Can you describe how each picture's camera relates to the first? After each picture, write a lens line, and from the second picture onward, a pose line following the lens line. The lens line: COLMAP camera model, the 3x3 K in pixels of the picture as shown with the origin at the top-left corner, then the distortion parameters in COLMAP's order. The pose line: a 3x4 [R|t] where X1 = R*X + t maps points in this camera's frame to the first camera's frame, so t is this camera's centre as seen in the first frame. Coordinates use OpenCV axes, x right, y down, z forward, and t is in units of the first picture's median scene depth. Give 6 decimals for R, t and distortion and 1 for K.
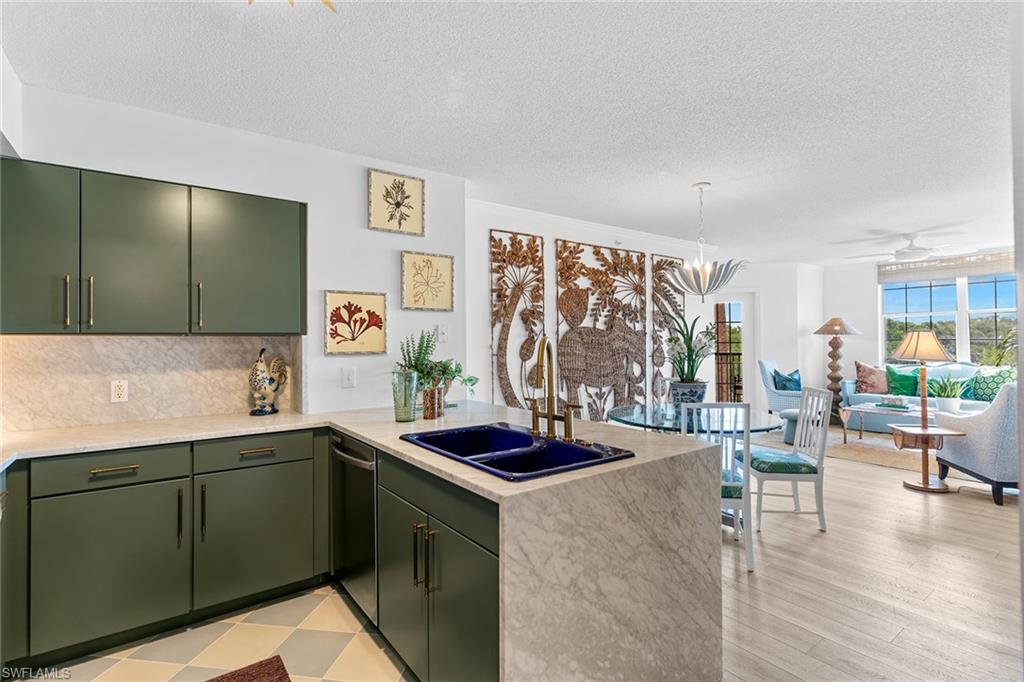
lens RADIAL K [[489.5, 0, 505.6], [0, 489.5, 334.3], [0, 0, 1]] dist [0.000833, 0.002610]
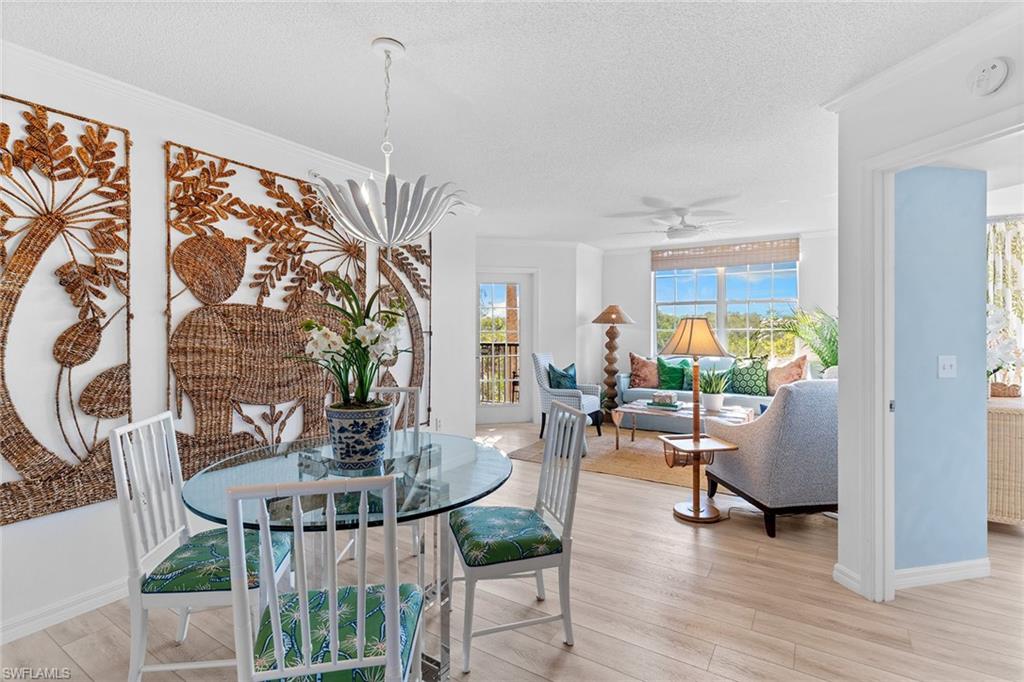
lens RADIAL K [[489.5, 0, 512.0], [0, 489.5, 329.4], [0, 0, 1]] dist [0.000833, 0.002610]
pose [[0.931410, 0.006276, 0.363917, 0.248132], [-0.011304, 0.999868, 0.011688, 0.004451], [-0.363795, -0.015000, 0.931358, 0.323371]]
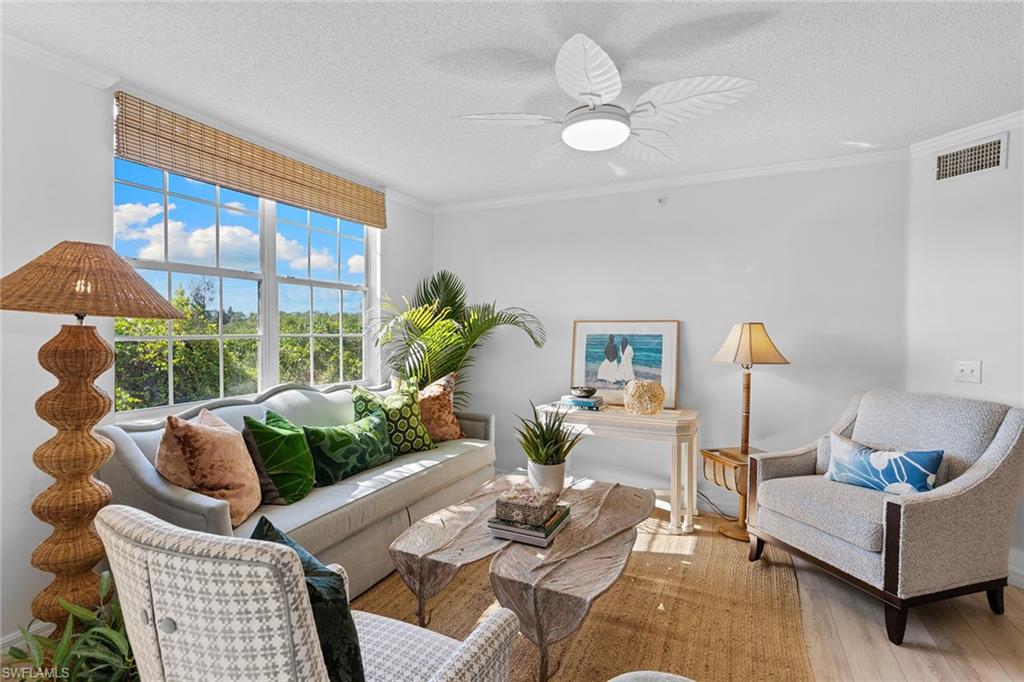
lens RADIAL K [[489.5, 0, 511.1], [0, 489.5, 340.0], [0, 0, 1]] dist [0.000833, 0.002610]
pose [[-0.481873, -0.010869, 0.876173, 0.559644], [-0.014127, 0.999889, 0.004634, 0.012470], [-0.876127, -0.010145, -0.481974, 1.390472]]
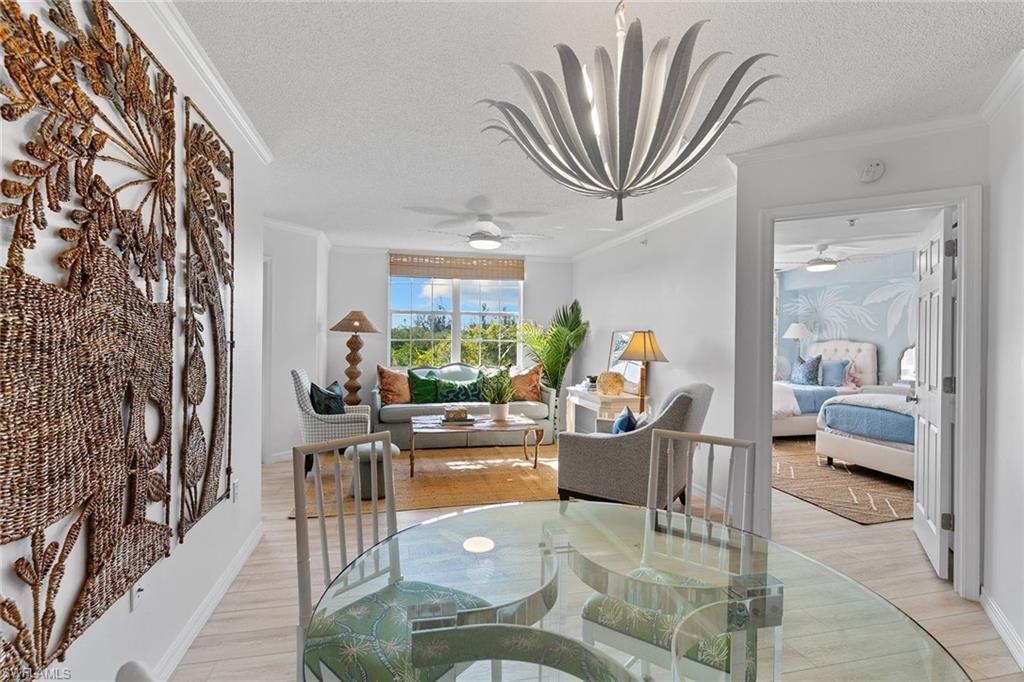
lens RADIAL K [[489.5, 0, 505.8], [0, 489.5, 342.2], [0, 0, 1]] dist [0.000833, 0.002610]
pose [[0.388959, 0.007304, 0.921226, 0.064075], [-0.026462, 0.999645, 0.003247, 0.011564], [-0.920875, -0.025640, 0.389014, 0.701509]]
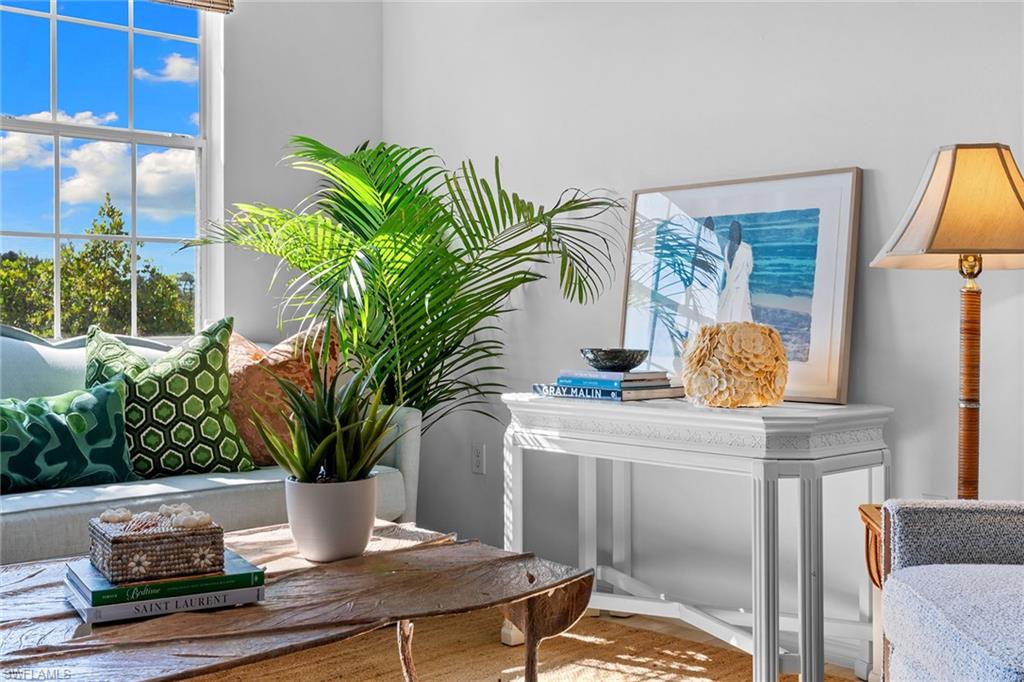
lens RADIAL K [[1157.4, 0, 500.0], [0, 1157.4, 307.2], [0, 0, 1]] dist [-0.014549, 0.000000]
pose [[-0.124036, 0.013425, 0.992187, 0.466572], [-0.009668, 0.999845, -0.014737, 0.072097], [-0.992231, -0.011420, -0.123887, 1.096602]]
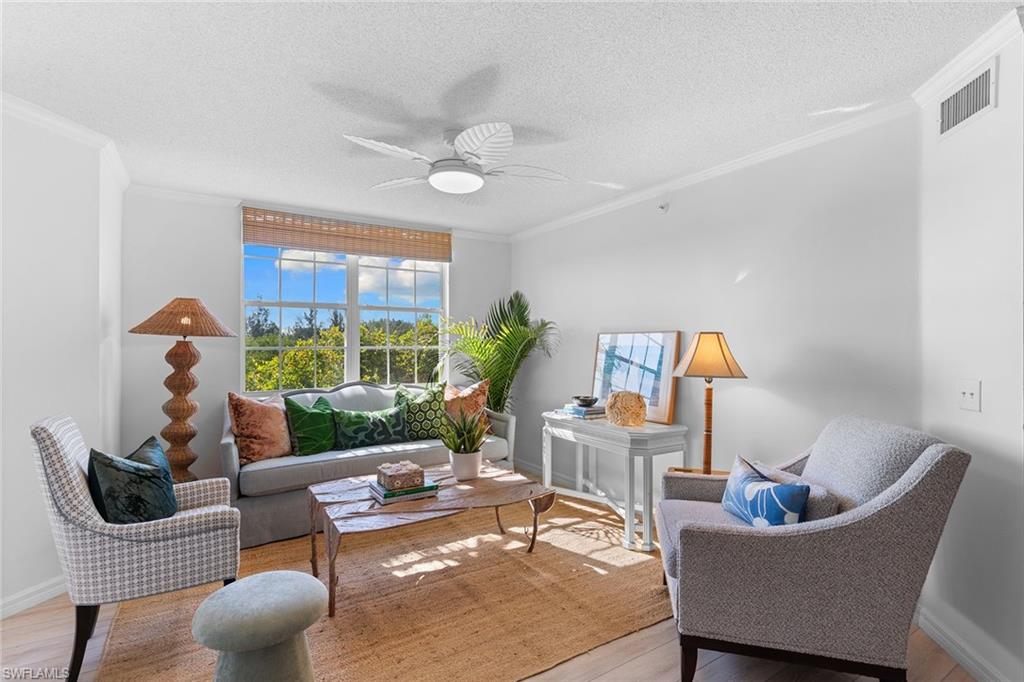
lens RADIAL K [[489.5, 0, 507.5], [0, 489.5, 342.4], [0, 0, 1]] dist [0.000833, 0.002610]
pose [[0.061316, 0.011276, 0.998055, 0.376312], [-0.014780, 0.999837, -0.010388, 0.010212], [-0.998009, -0.014115, 0.061473, 1.017057]]
